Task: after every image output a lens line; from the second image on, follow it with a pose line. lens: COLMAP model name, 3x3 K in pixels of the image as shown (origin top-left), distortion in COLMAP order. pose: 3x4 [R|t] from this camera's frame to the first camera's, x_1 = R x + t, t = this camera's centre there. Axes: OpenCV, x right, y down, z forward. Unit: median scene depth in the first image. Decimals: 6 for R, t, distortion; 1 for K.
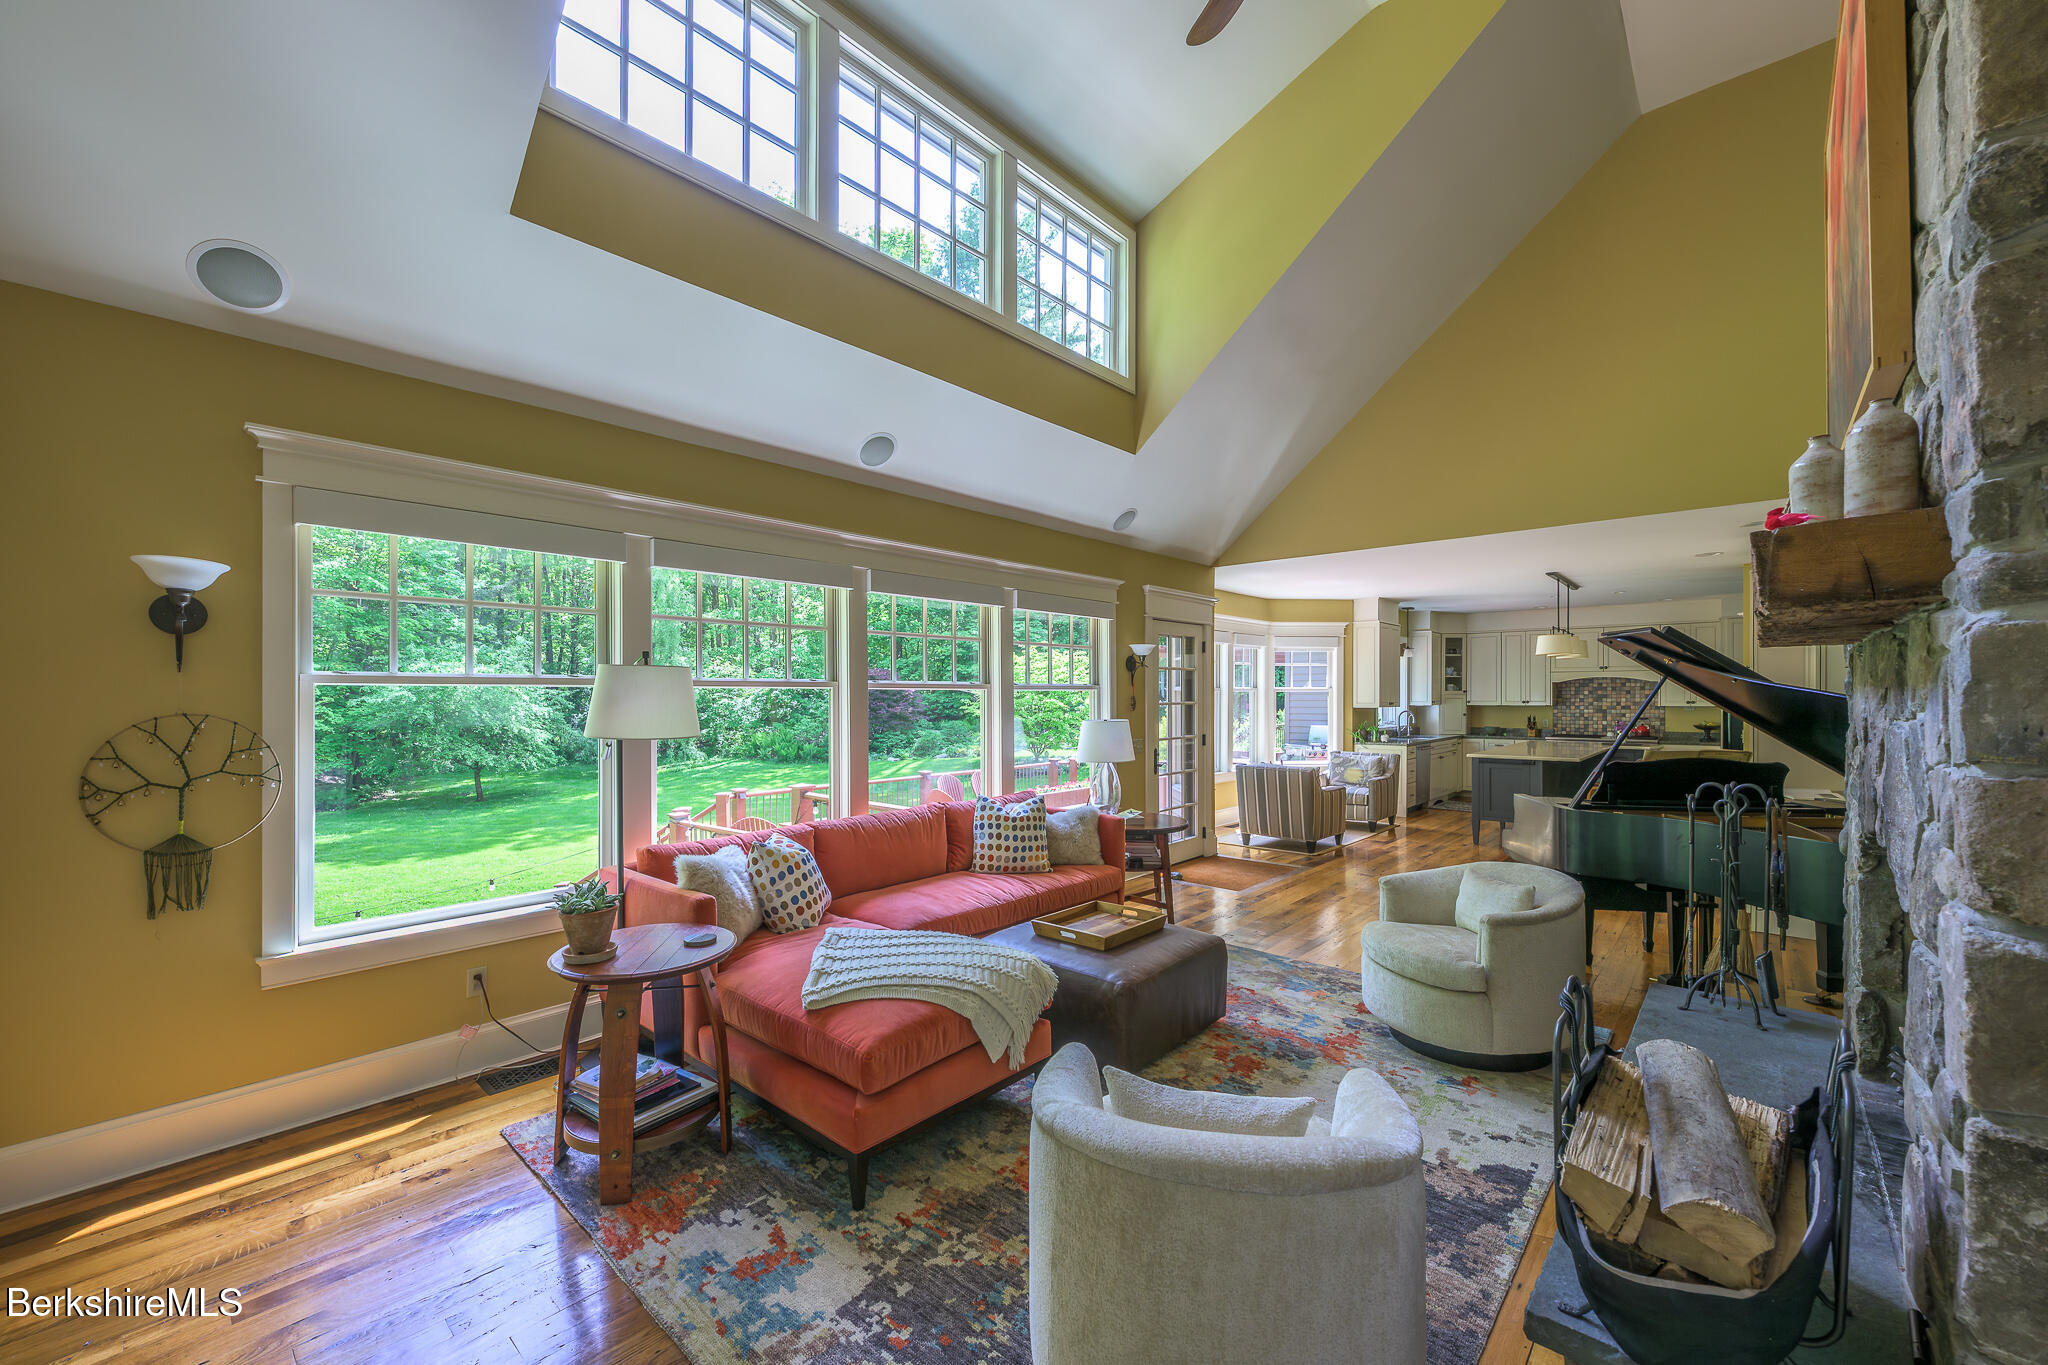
lens RADIAL K [[806.3, 0, 1025.8], [0, 806.3, 709.2], [0, 0, 1]] dist [-0.000192, 0.000020]
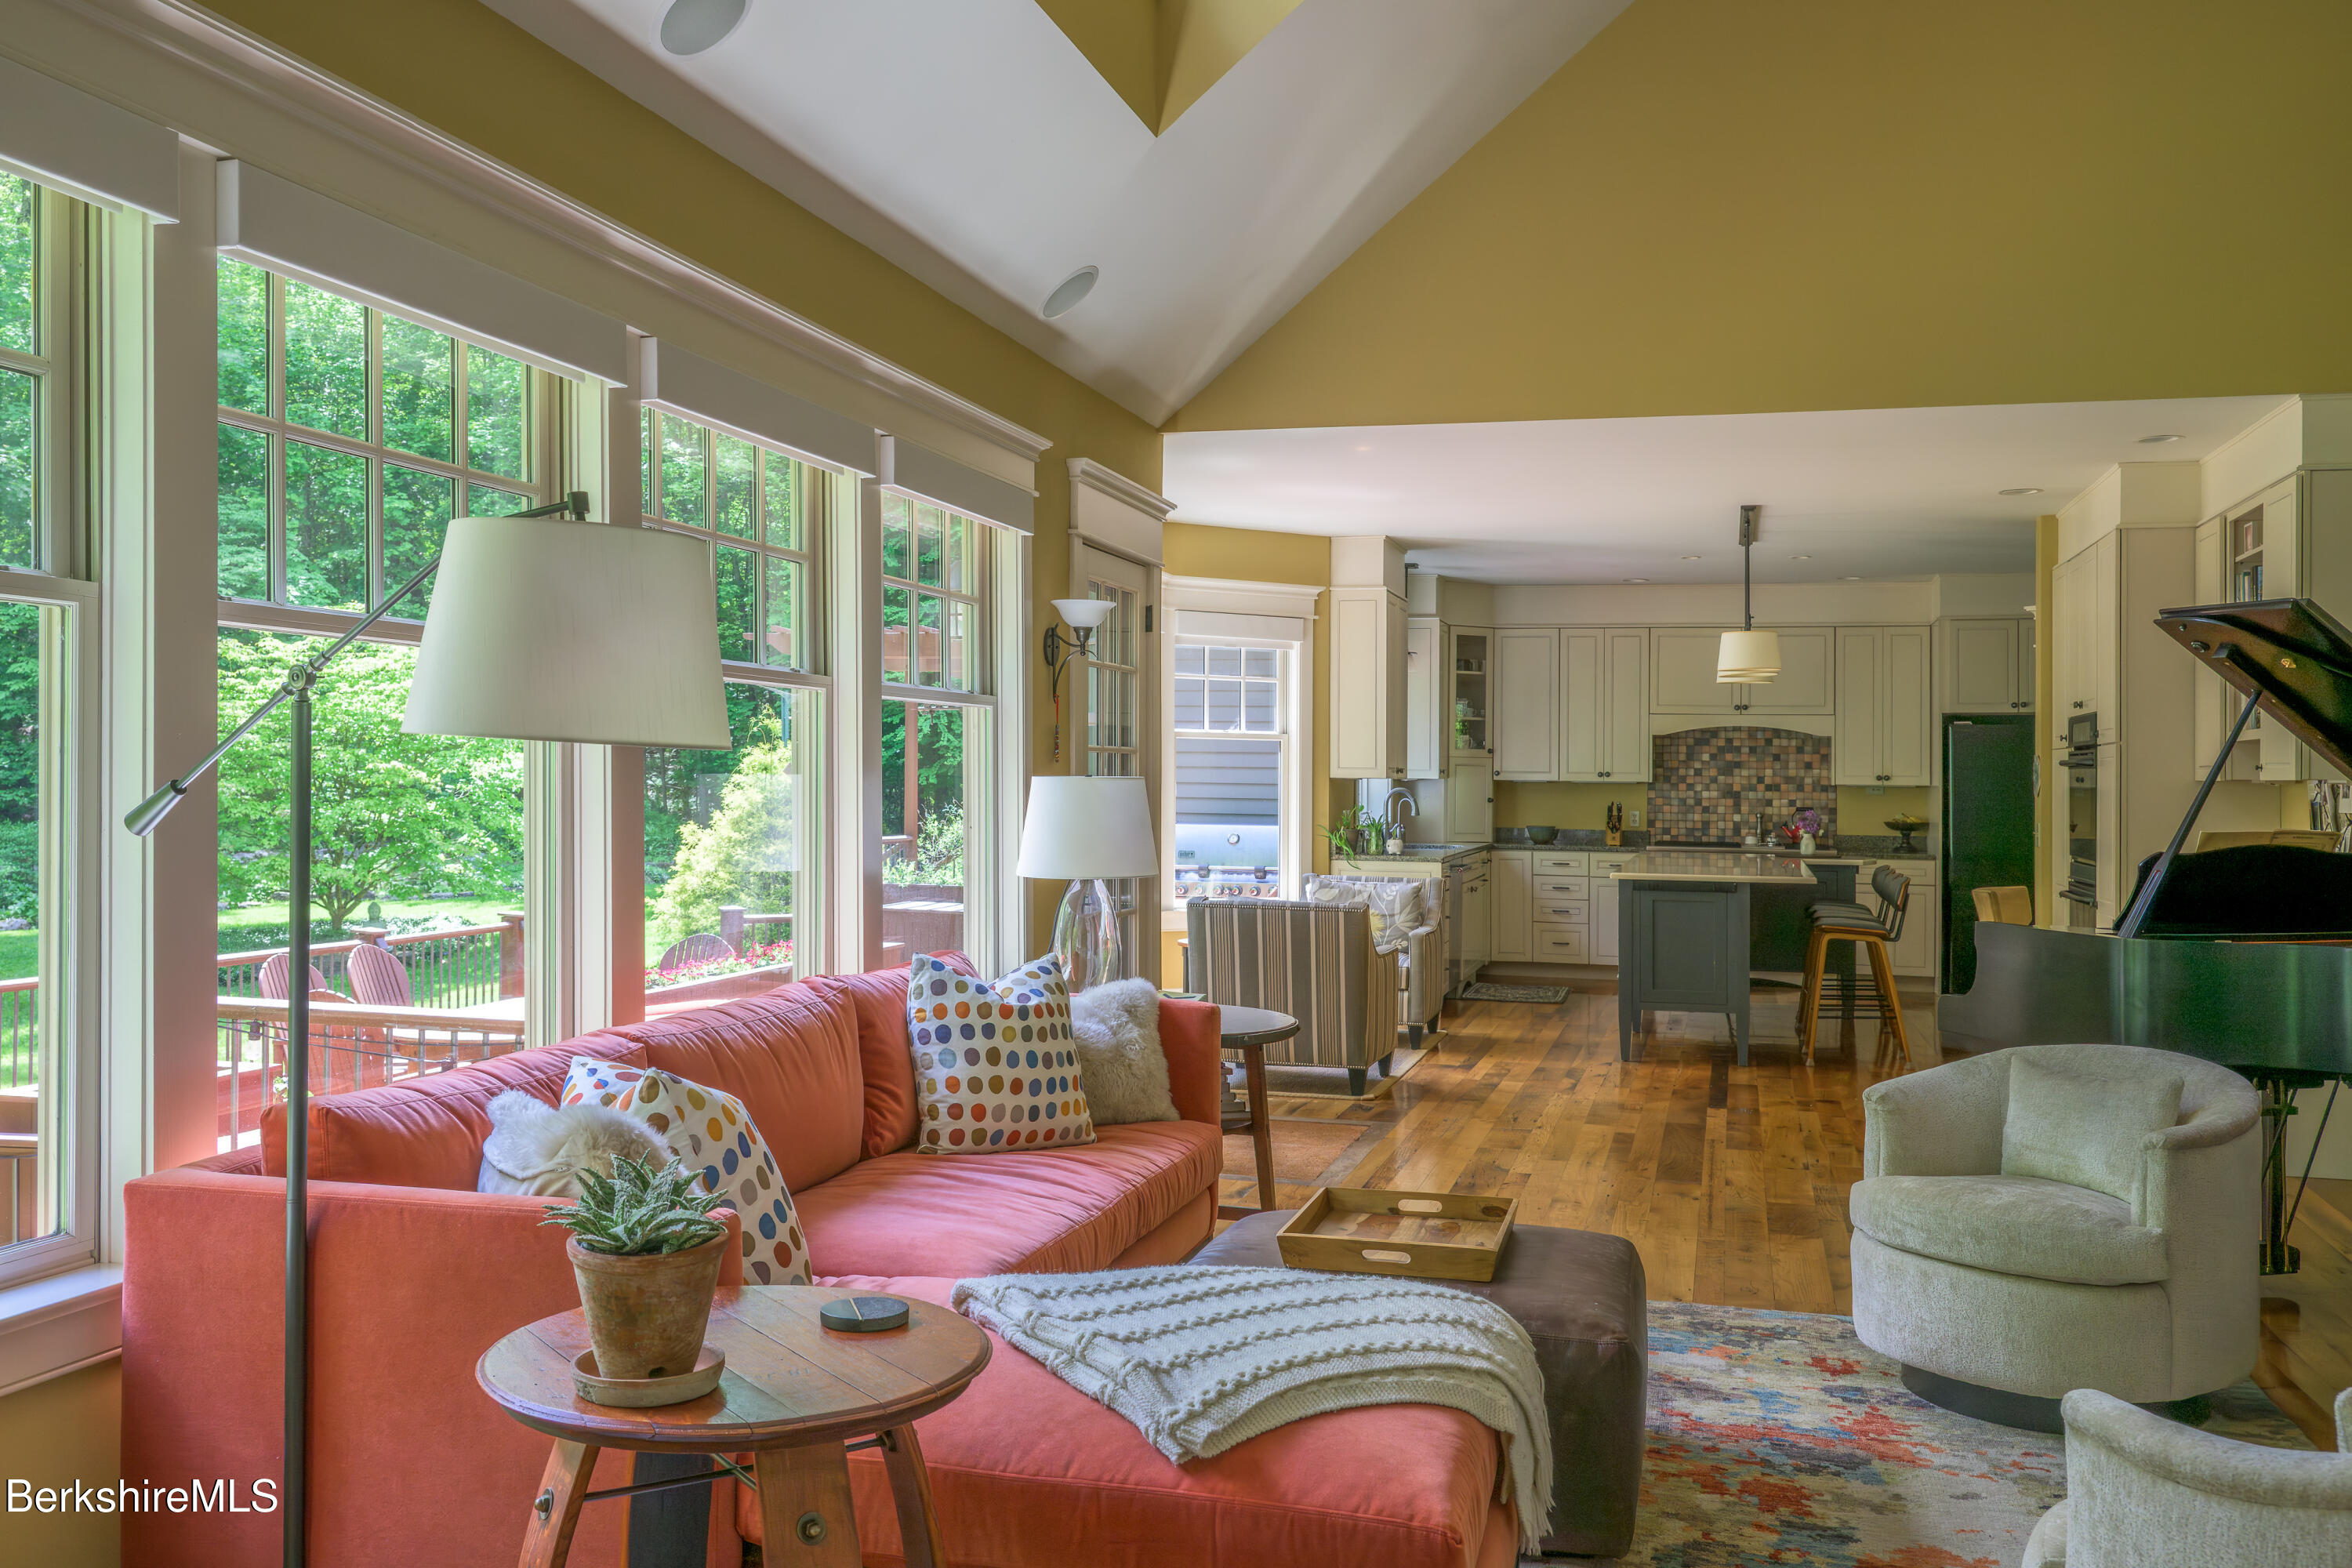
lens RADIAL K [[2026.3, 0, 1176.0], [0, 2026.3, 784.0], [0, 0, 1]] dist [0.006736, -0.000400]
pose [[0.892451, 0.013734, 0.450936, -0.232797], [-0.008828, 0.999877, -0.012981, 0.021969], [-0.451058, 0.007604, 0.892462, 0.048686]]
